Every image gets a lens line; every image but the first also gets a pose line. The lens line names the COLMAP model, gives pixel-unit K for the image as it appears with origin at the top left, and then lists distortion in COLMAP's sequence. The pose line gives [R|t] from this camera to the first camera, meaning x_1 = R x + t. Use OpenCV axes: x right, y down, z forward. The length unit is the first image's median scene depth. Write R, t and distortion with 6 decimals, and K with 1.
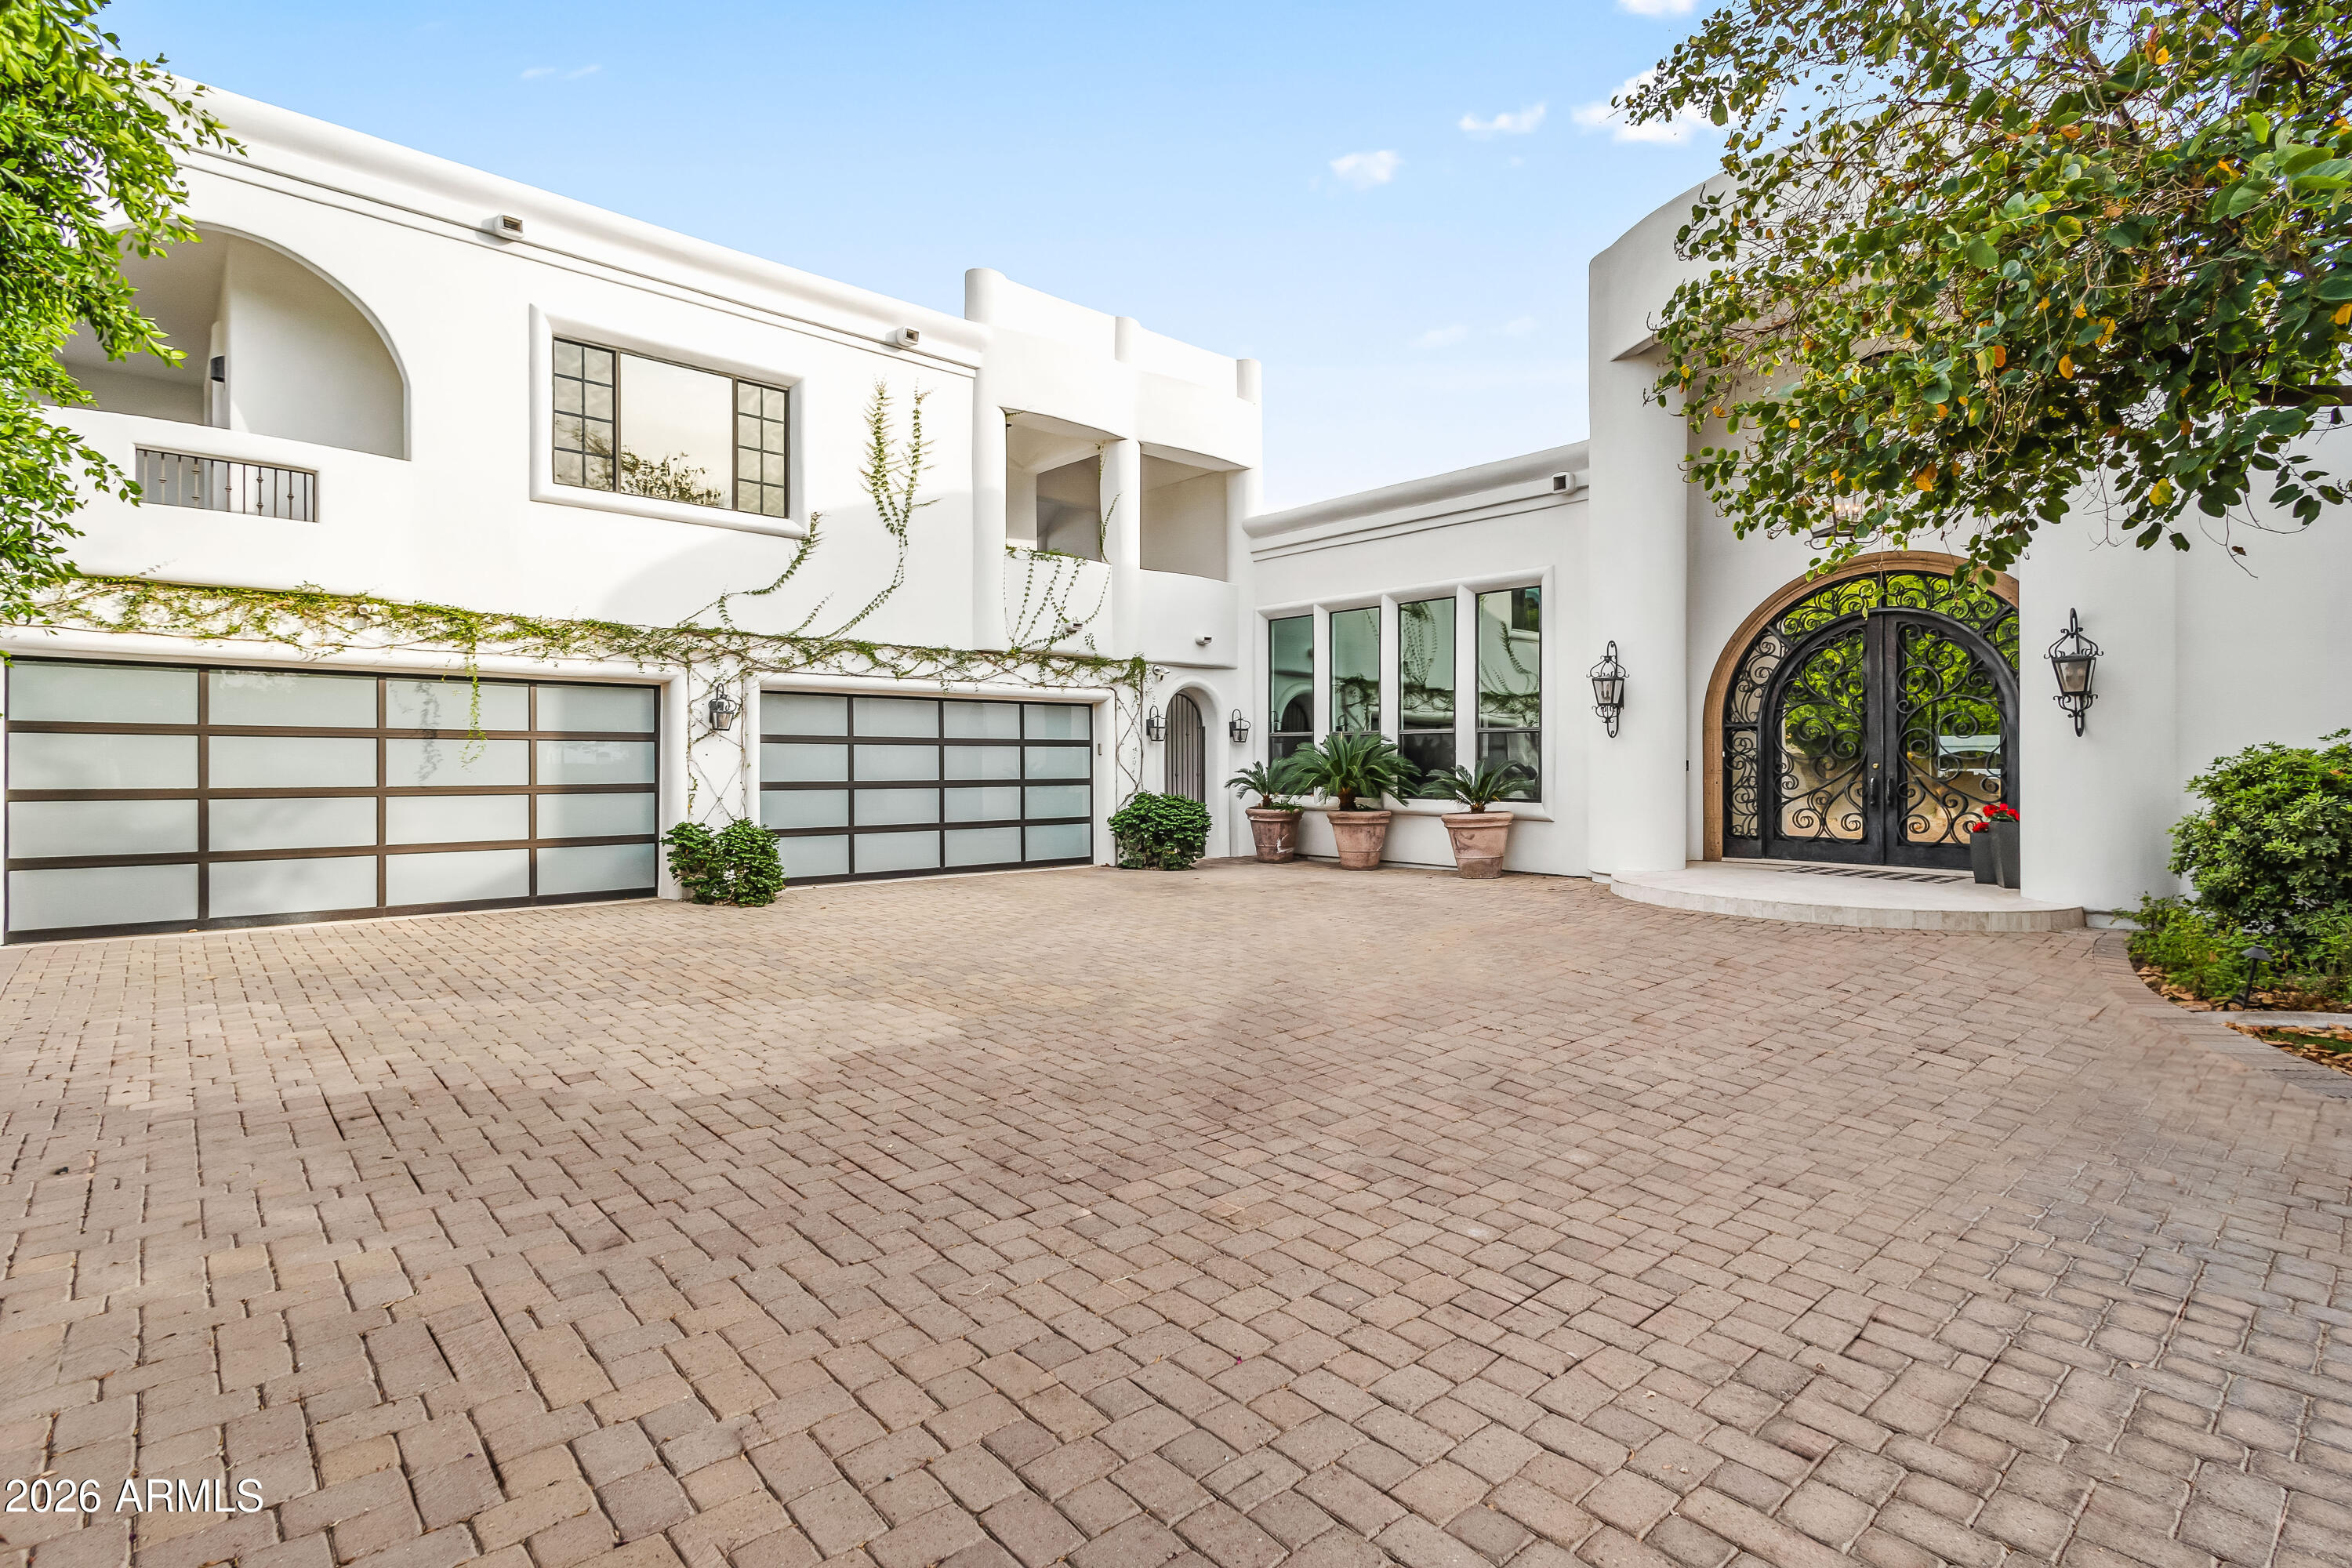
lens RADIAL K [[1129.7, 0, 1169.7], [0, 1129.7, 767.3], [0, 0, 1]] dist [0.001883, -0.000361]
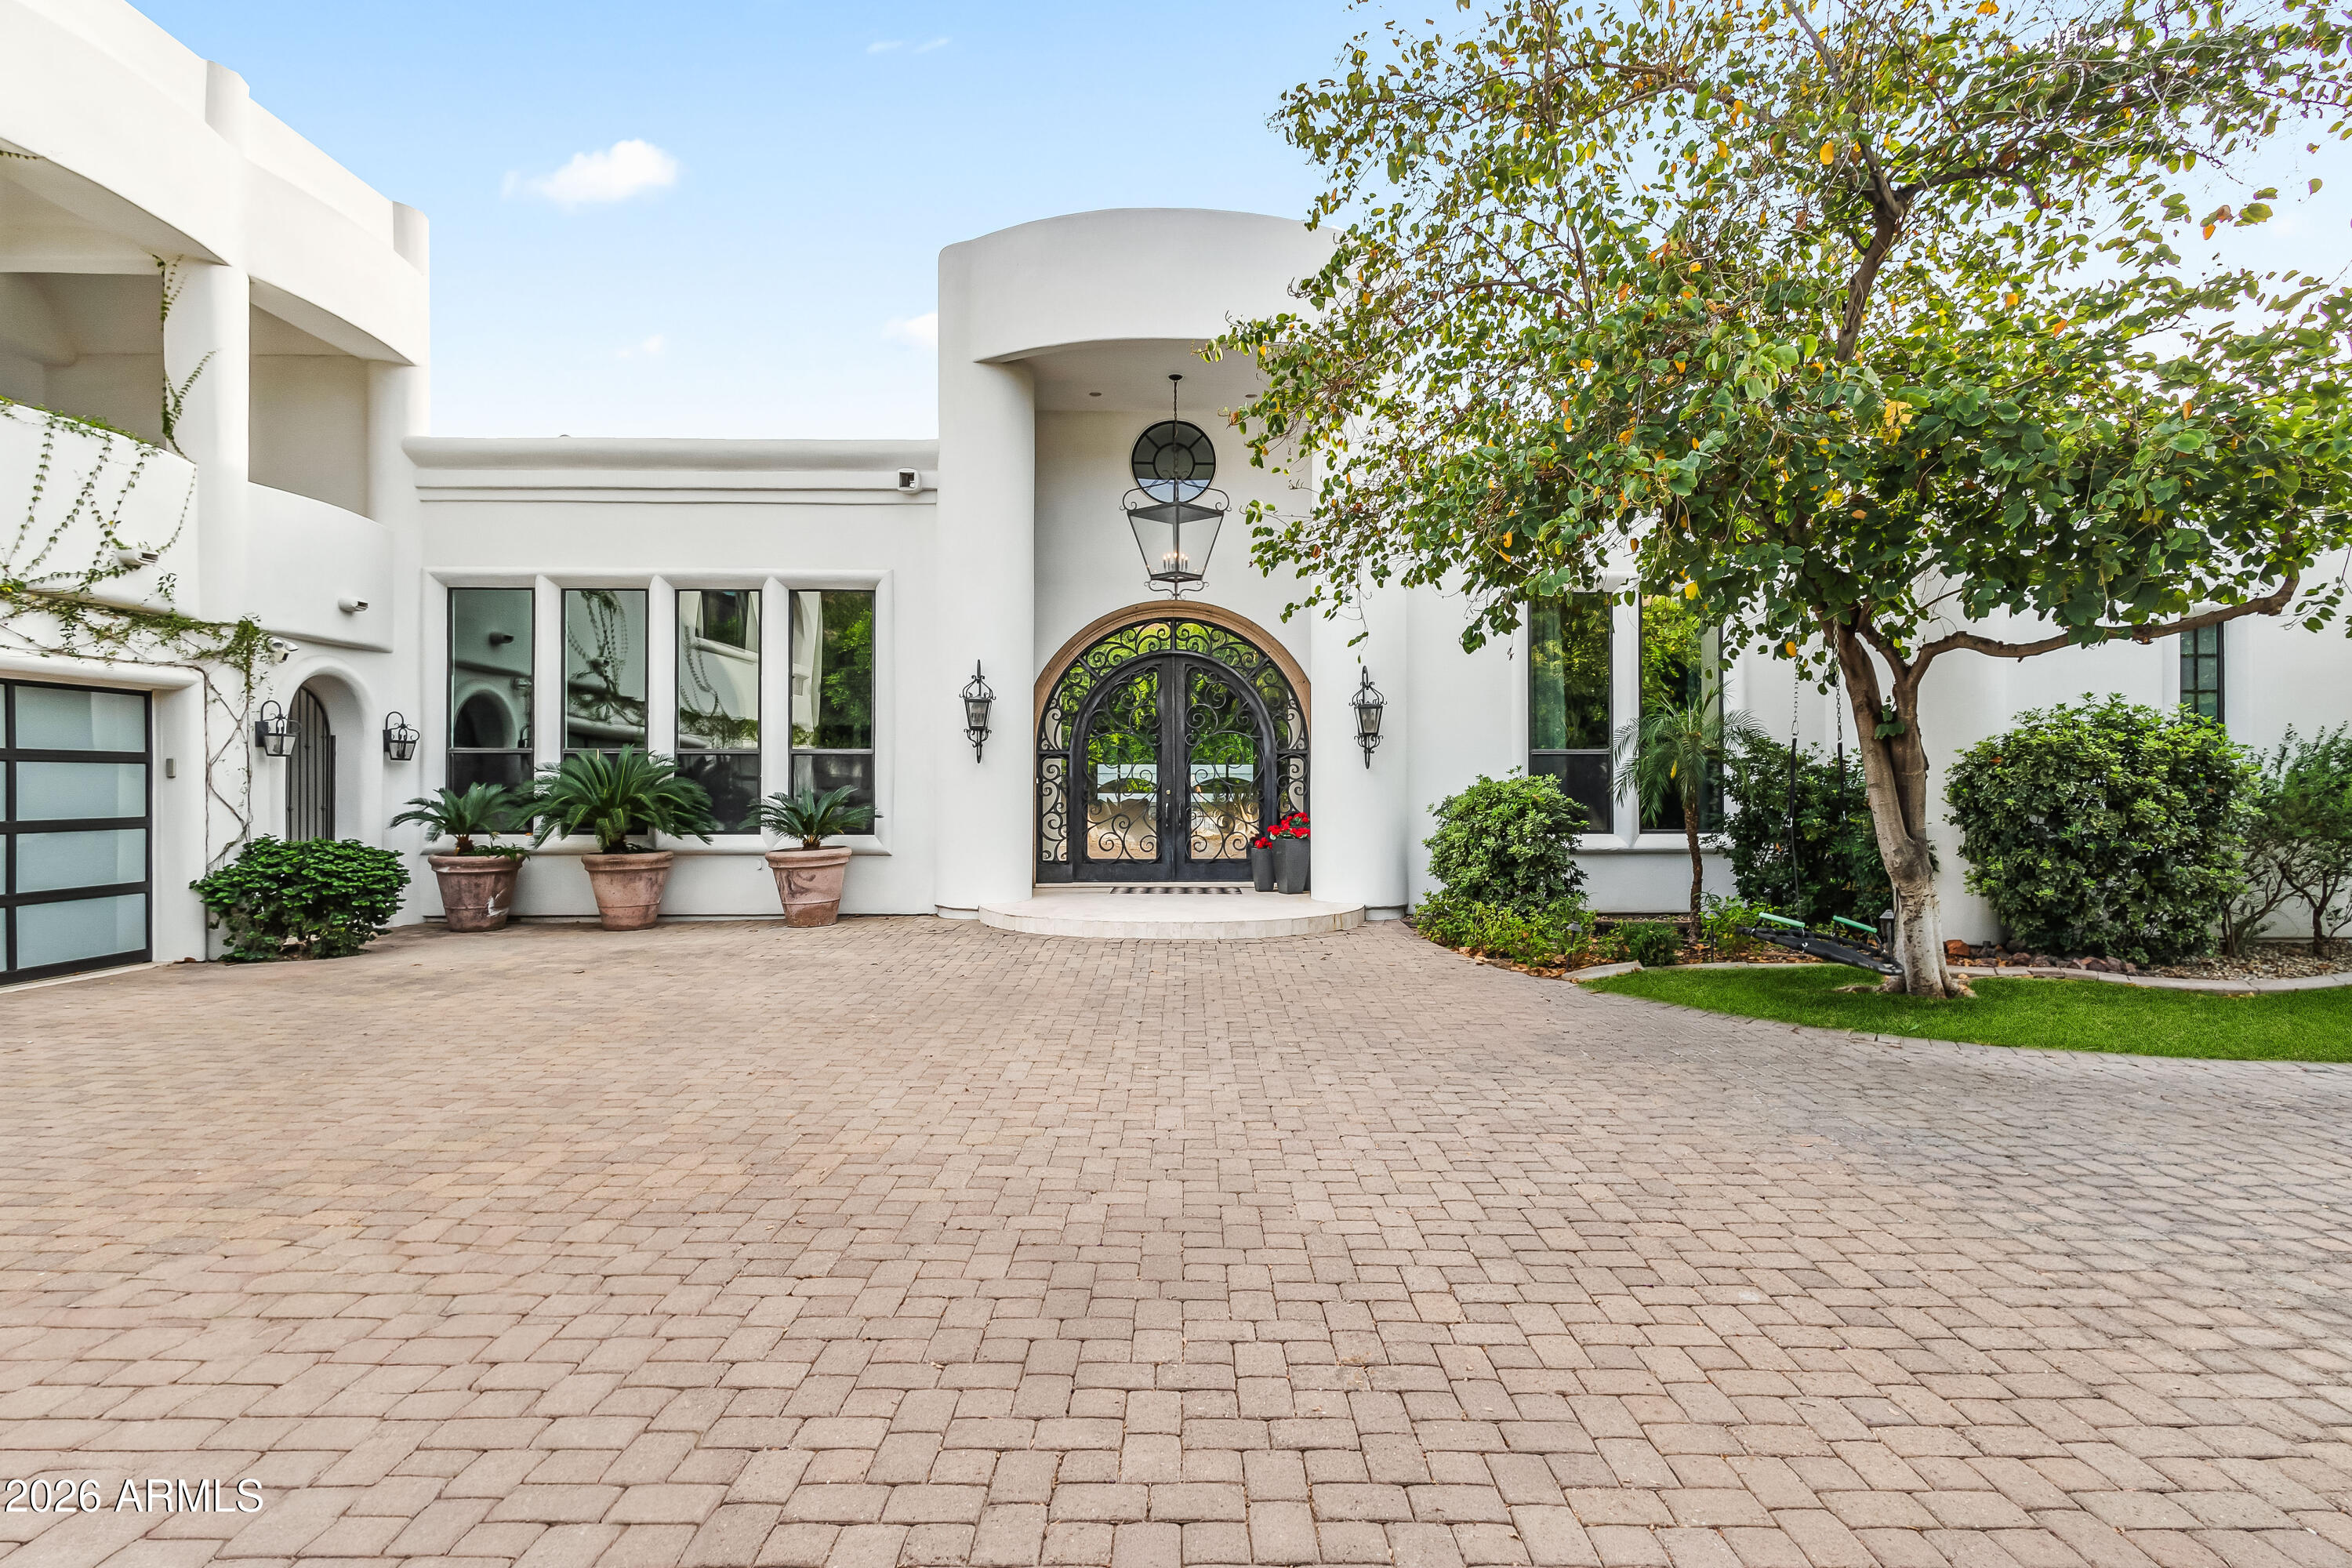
lens RADIAL K [[1192.0, 0, 1187.9], [0, 1192.0, 783.0], [0, 0, 1]] dist [0.006851, -0.001269]
pose [[0.646863, 0.002340, 0.762603, -0.223469], [0.003683, 0.999974, -0.006192, -0.002554], [-0.762597, 0.006814, 0.646837, 0.202629]]
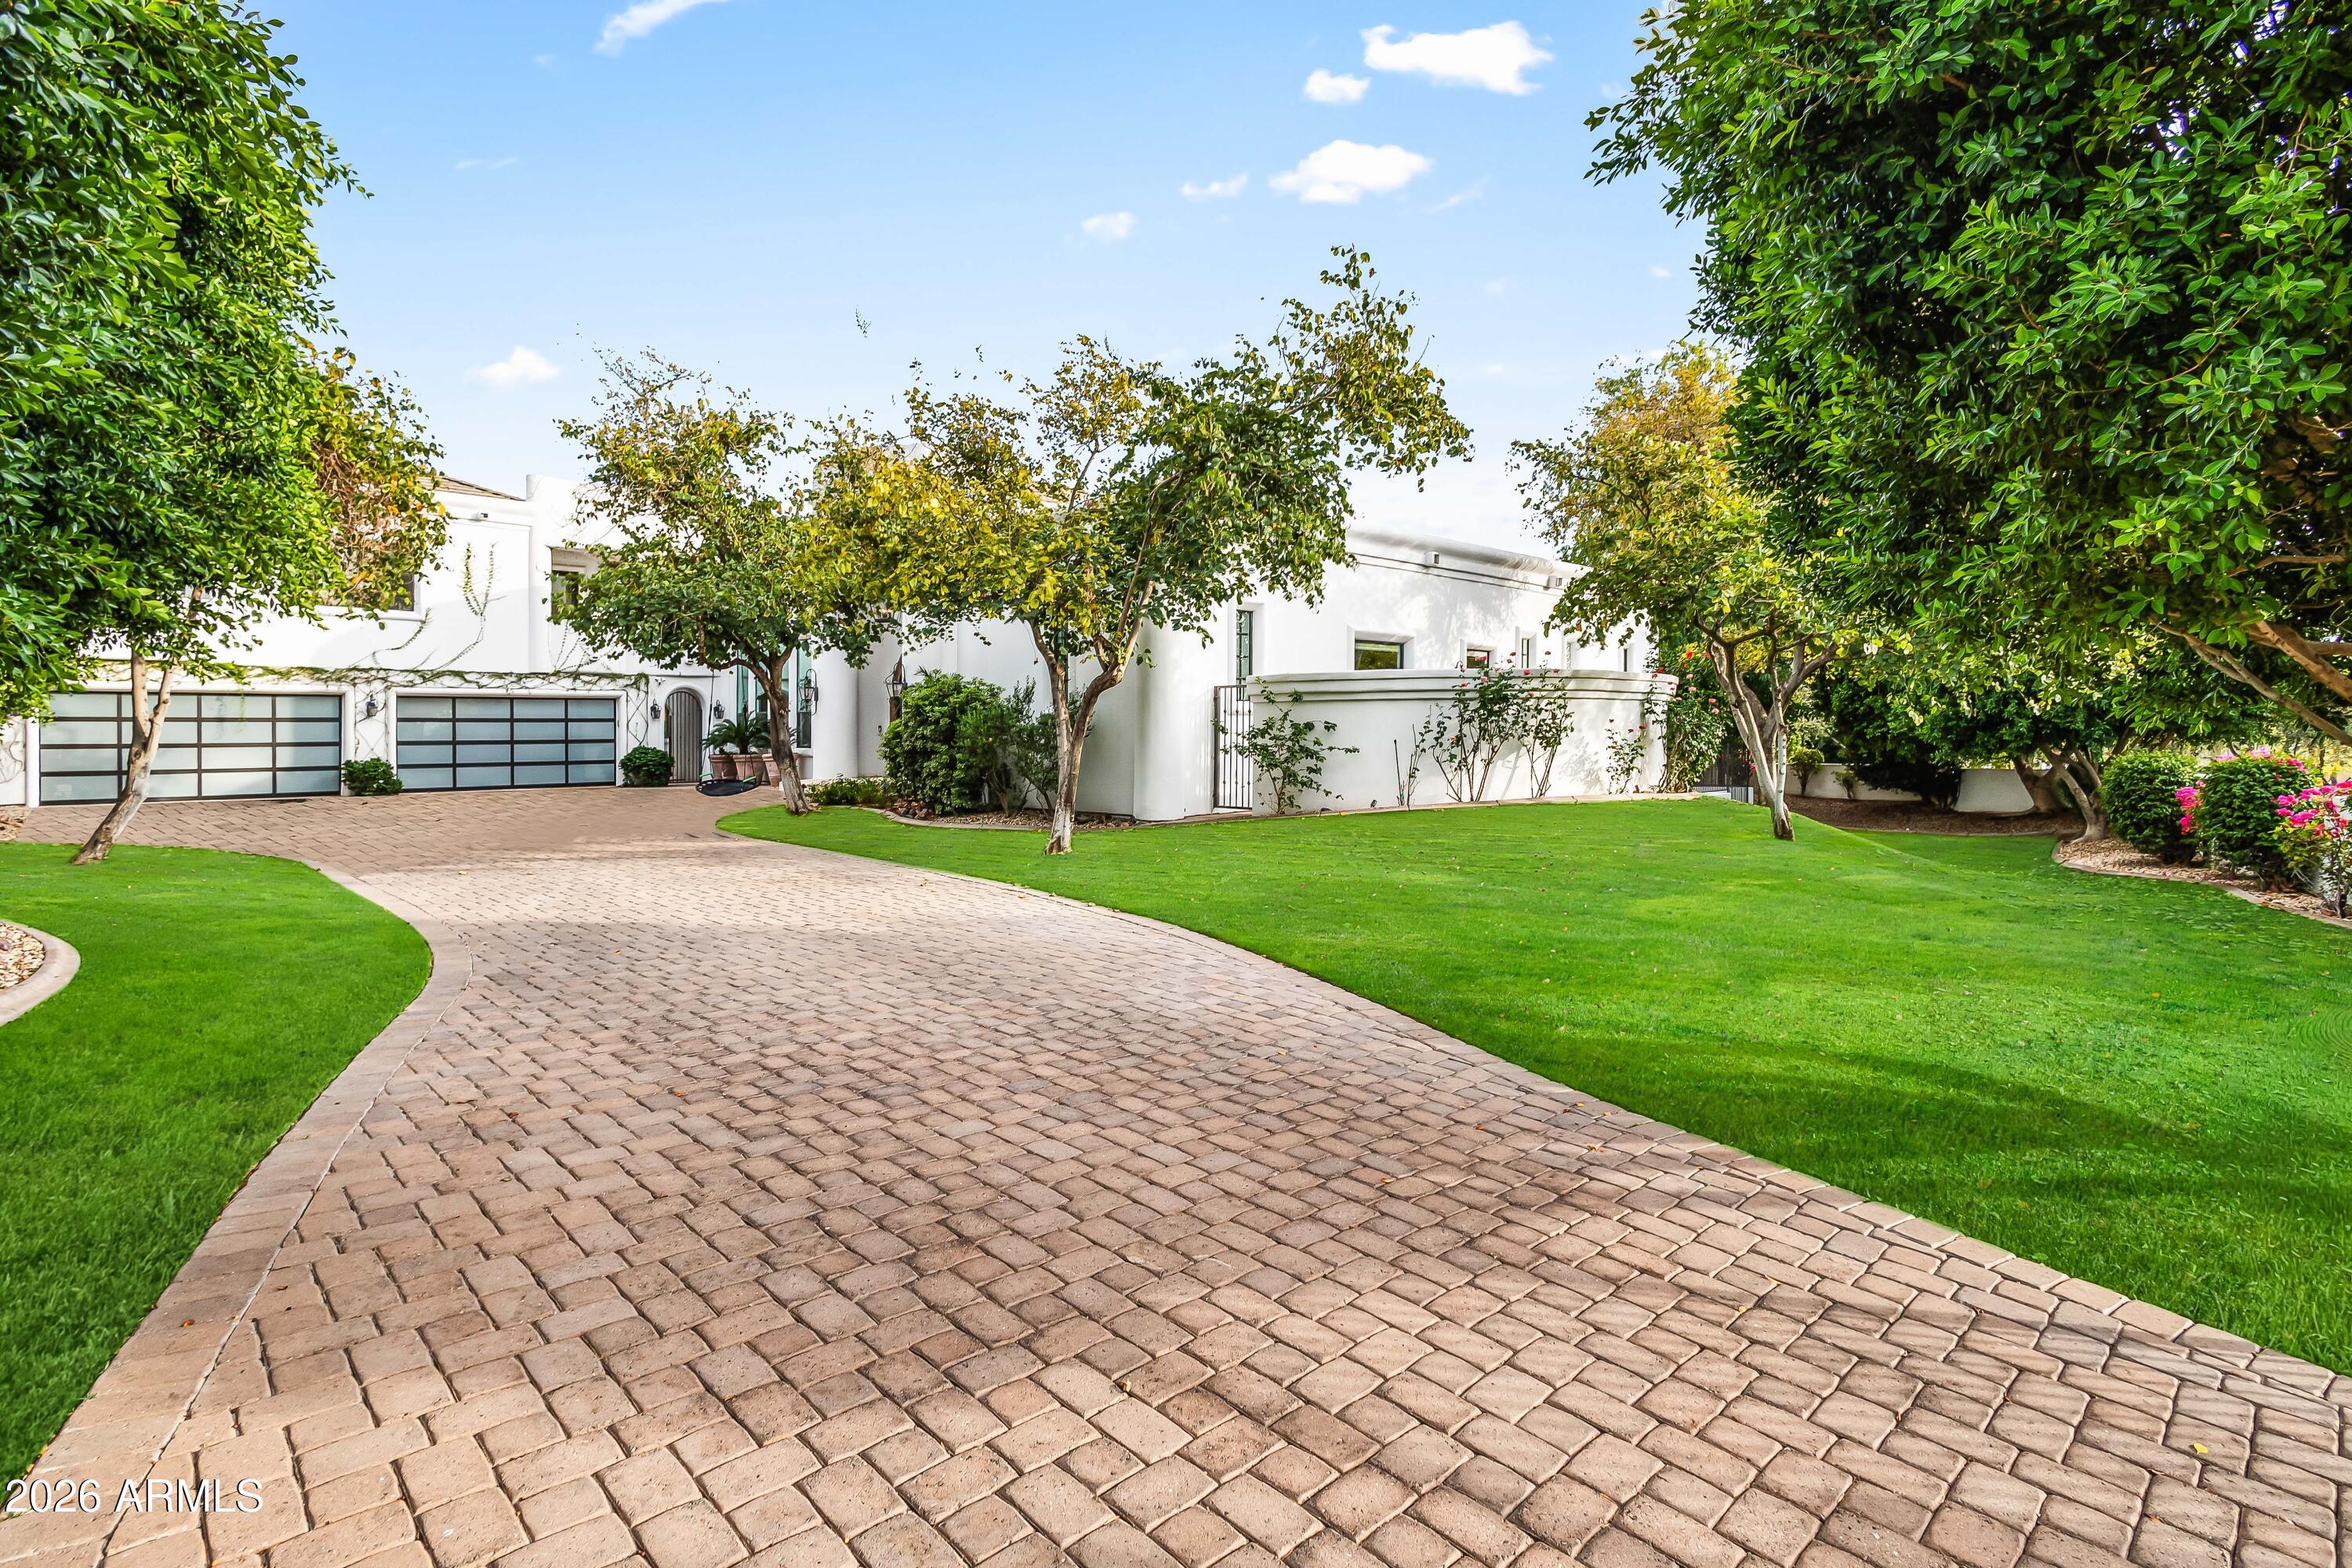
lens RADIAL K [[1129.7, 0, 1162.3], [0, 1129.7, 770.7], [0, 0, 1]] dist [0.001883, -0.000361]
pose [[0.999742, 0.002283, 0.022600, 0.892555], [-0.003286, 0.999007, 0.044435, -0.026336], [-0.022476, -0.044498, 0.998757, -0.990636]]
